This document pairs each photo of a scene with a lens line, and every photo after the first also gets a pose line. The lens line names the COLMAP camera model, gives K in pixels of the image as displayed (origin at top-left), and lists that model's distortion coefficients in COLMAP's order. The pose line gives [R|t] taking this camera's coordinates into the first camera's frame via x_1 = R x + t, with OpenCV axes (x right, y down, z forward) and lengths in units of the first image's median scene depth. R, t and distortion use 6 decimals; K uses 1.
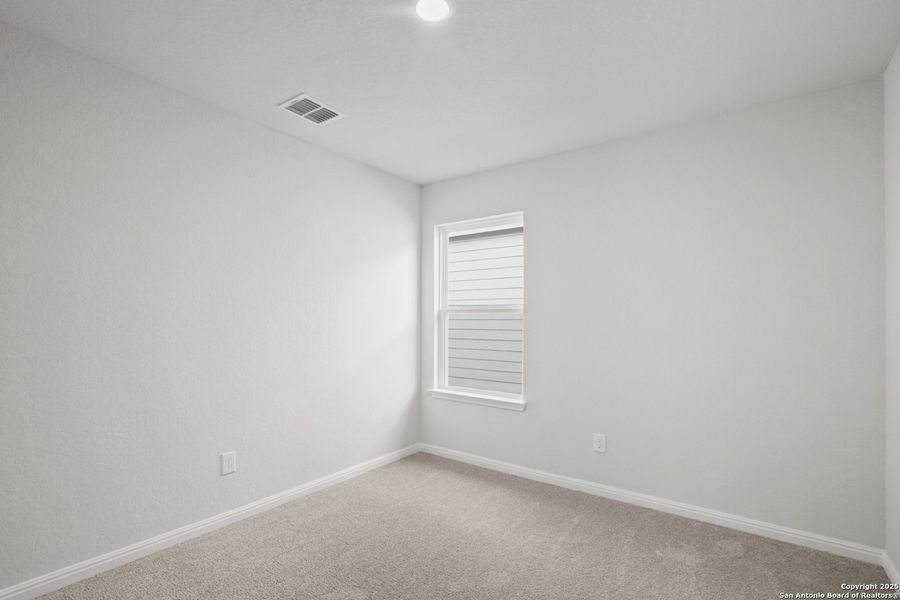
lens RADIAL K [[414.1, 0, 445.0], [0, 414.1, 303.5], [0, 0, 1]] dist [-0.001539, -0.000082]
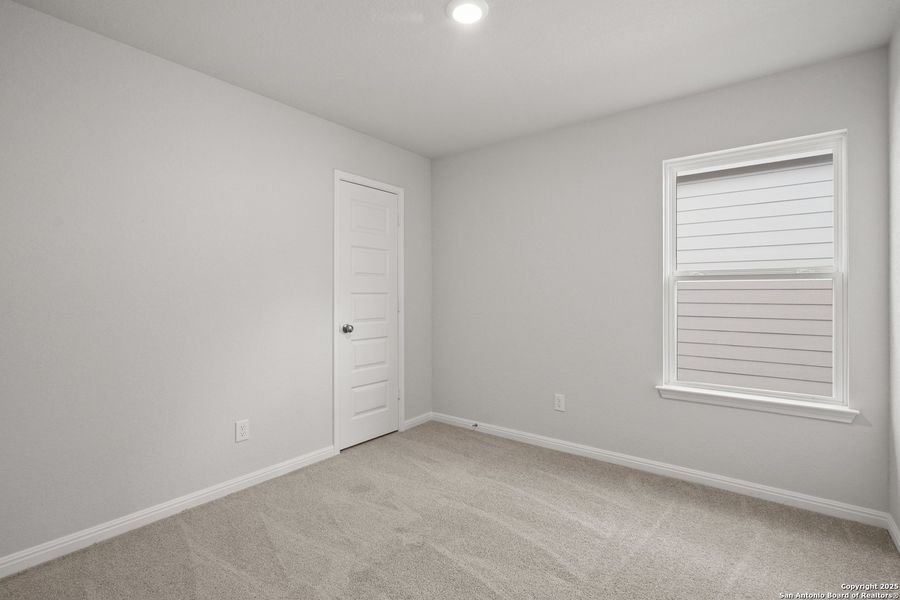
lens RADIAL K [[407.0, 0, 449.1], [0, 407.0, 289.5], [0, 0, 1]] dist [-0.003004, -0.000519]
pose [[0.999922, -0.008817, -0.008898, -0.391709], [0.009104, 0.999423, 0.032730, 0.010292], [0.008605, -0.032808, 0.999425, 0.282584]]
